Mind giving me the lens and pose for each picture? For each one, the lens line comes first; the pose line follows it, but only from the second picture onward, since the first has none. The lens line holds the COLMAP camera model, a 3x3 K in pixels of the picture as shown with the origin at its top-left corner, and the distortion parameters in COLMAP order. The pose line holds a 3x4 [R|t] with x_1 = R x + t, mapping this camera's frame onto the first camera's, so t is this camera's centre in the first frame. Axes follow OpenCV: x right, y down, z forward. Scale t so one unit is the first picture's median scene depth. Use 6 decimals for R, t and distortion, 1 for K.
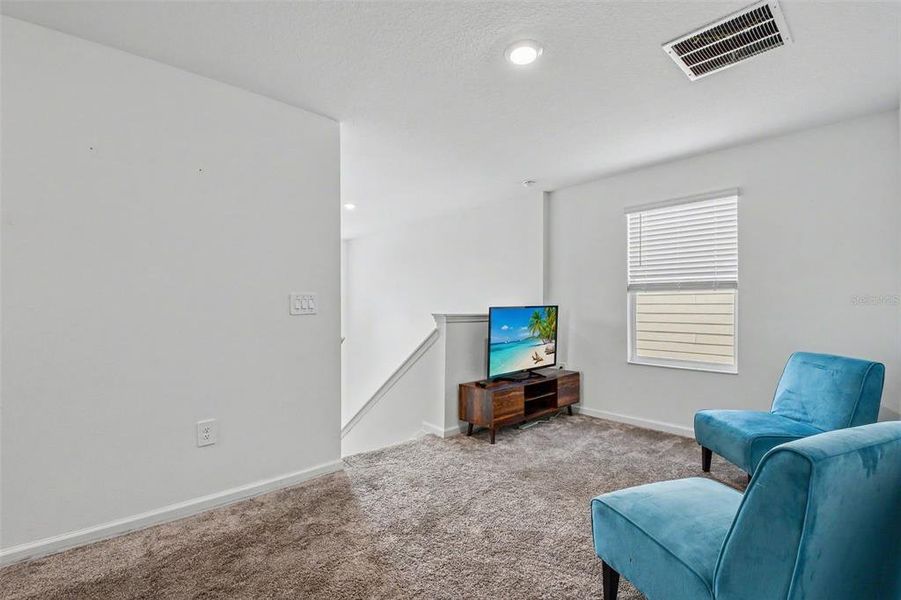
lens RADIAL K [[395.3, 0, 448.0], [0, 395.3, 307.3], [0, 0, 1]] dist [-0.001406, -0.000787]
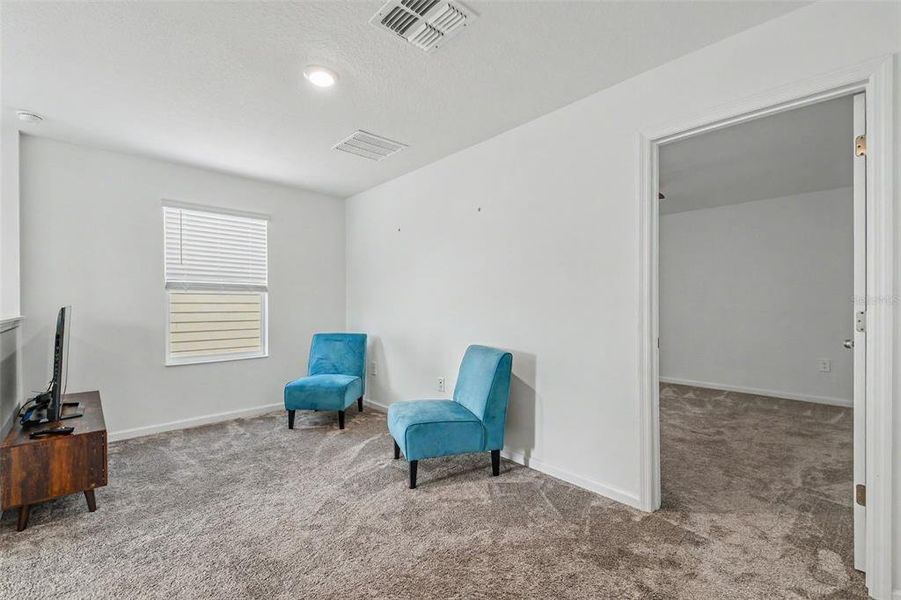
lens RADIAL K [[395.3, 0, 448.0], [0, 395.3, 307.3], [0, 0, 1]] dist [-0.001406, -0.000787]
pose [[-0.023448, -0.007576, 0.999696, -0.548771], [0.005636, 0.999954, 0.007710, -0.002143], [-0.999709, 0.005815, -0.023404, 0.397469]]
